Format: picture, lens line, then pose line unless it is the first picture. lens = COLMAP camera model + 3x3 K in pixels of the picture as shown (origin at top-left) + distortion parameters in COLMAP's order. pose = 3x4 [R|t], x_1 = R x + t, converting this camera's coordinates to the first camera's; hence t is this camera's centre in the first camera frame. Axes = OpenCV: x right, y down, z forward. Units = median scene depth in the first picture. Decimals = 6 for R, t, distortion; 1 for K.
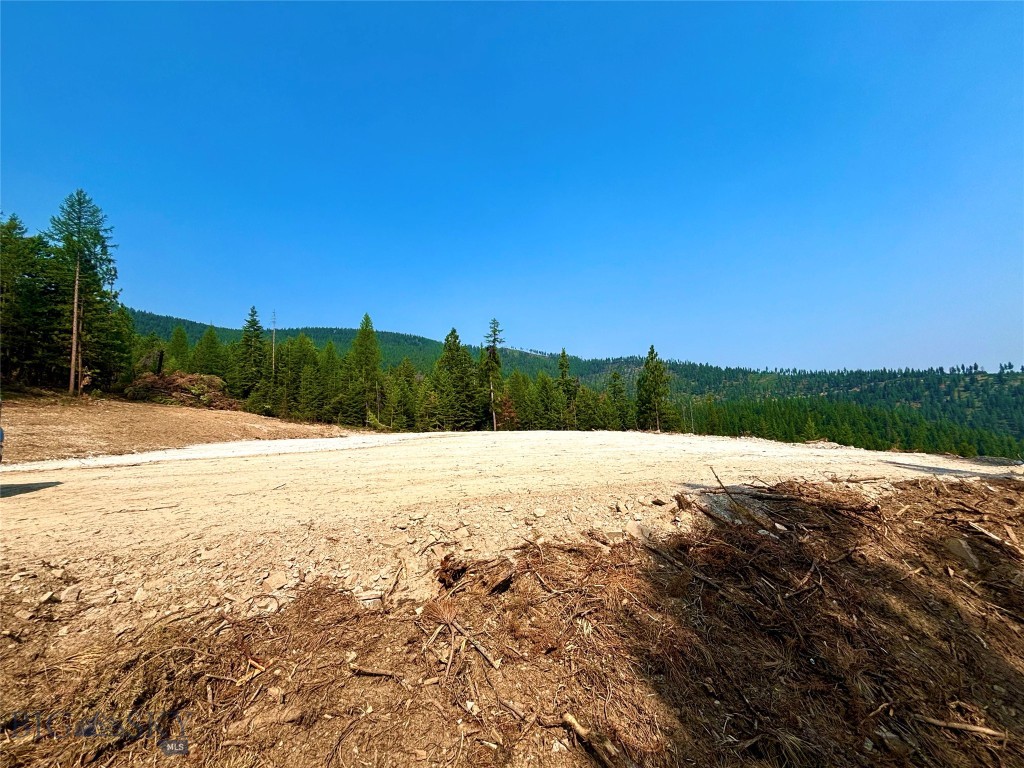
lens RADIAL K [[410.6, 0, 511.5], [0, 410.6, 385.0], [0, 0, 1]] dist [0.002016, -0.001069]
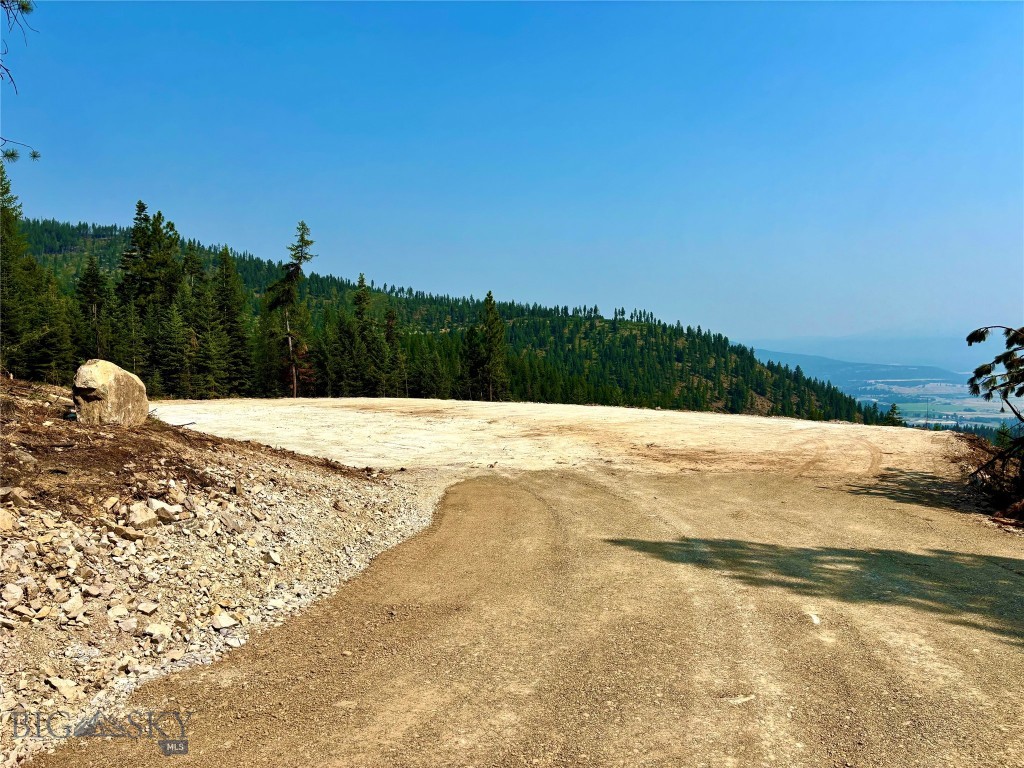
lens RADIAL K [[766.1, 0, 512.5], [0, 766.1, 389.0], [0, 0, 1]] dist [0.059569, -0.075023]
pose [[0.724859, 0.010726, 0.688814, -0.638638], [-0.096548, 0.991592, 0.086160, -0.039228], [-0.682098, -0.128957, 0.719800, -0.123759]]
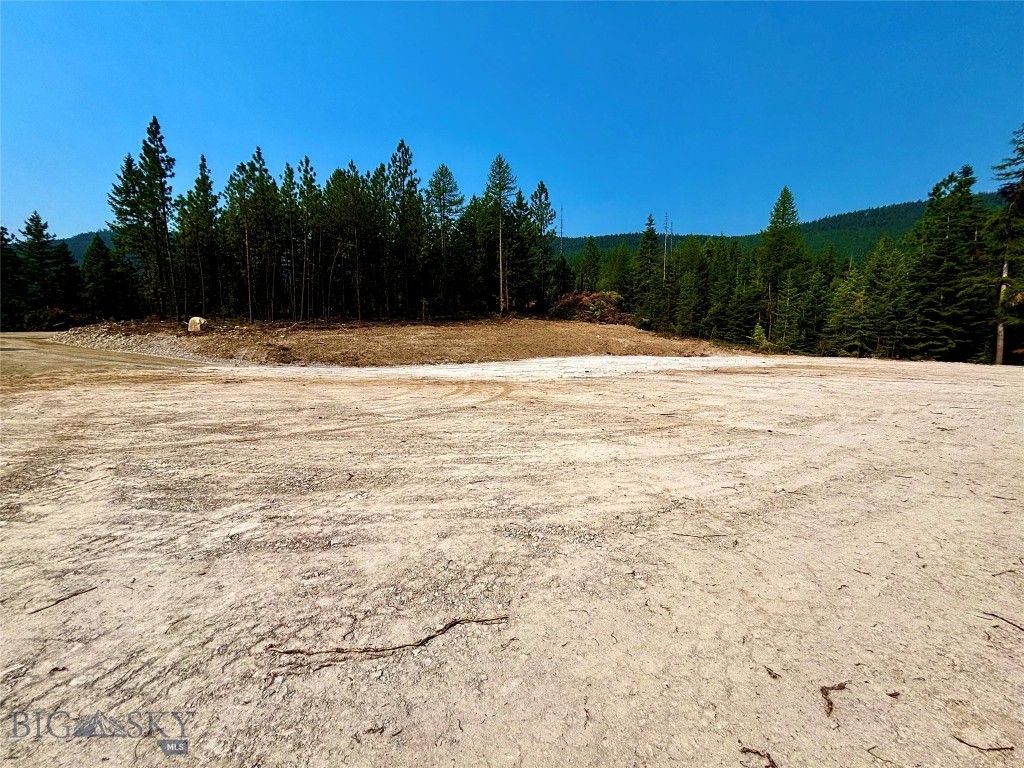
lens RADIAL K [[410.6, 0, 511.4], [0, 410.6, 388.6], [0, 0, 1]] dist [0.002016, -0.001069]
pose [[0.448299, 0.135256, -0.883591, 0.142809], [0.072695, 0.979695, 0.186850, 0.005283], [0.890923, -0.147998, 0.429364, 0.247894]]
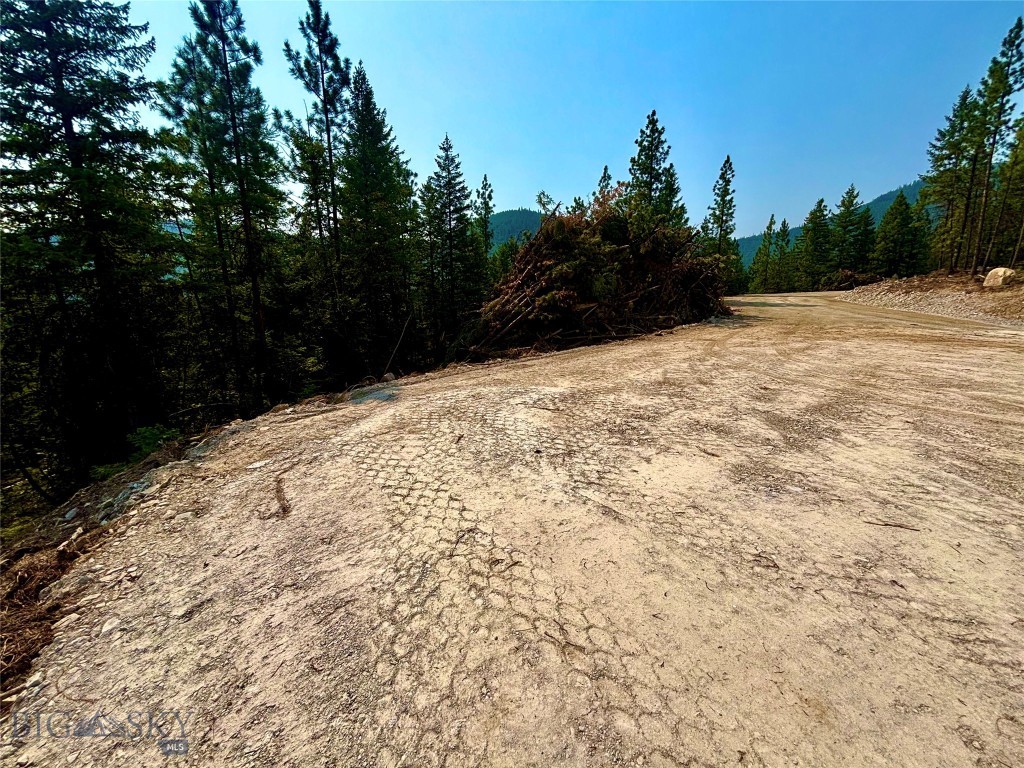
lens RADIAL K [[410.6, 0, 506.1], [0, 410.6, 386.1], [0, 0, 1]] dist [0.002016, -0.001069]
pose [[-0.850958, 0.140854, -0.505994, 0.149928], [0.082518, 0.987260, 0.136048, 0.005023], [0.518711, 0.074018, -0.851740, 0.231914]]
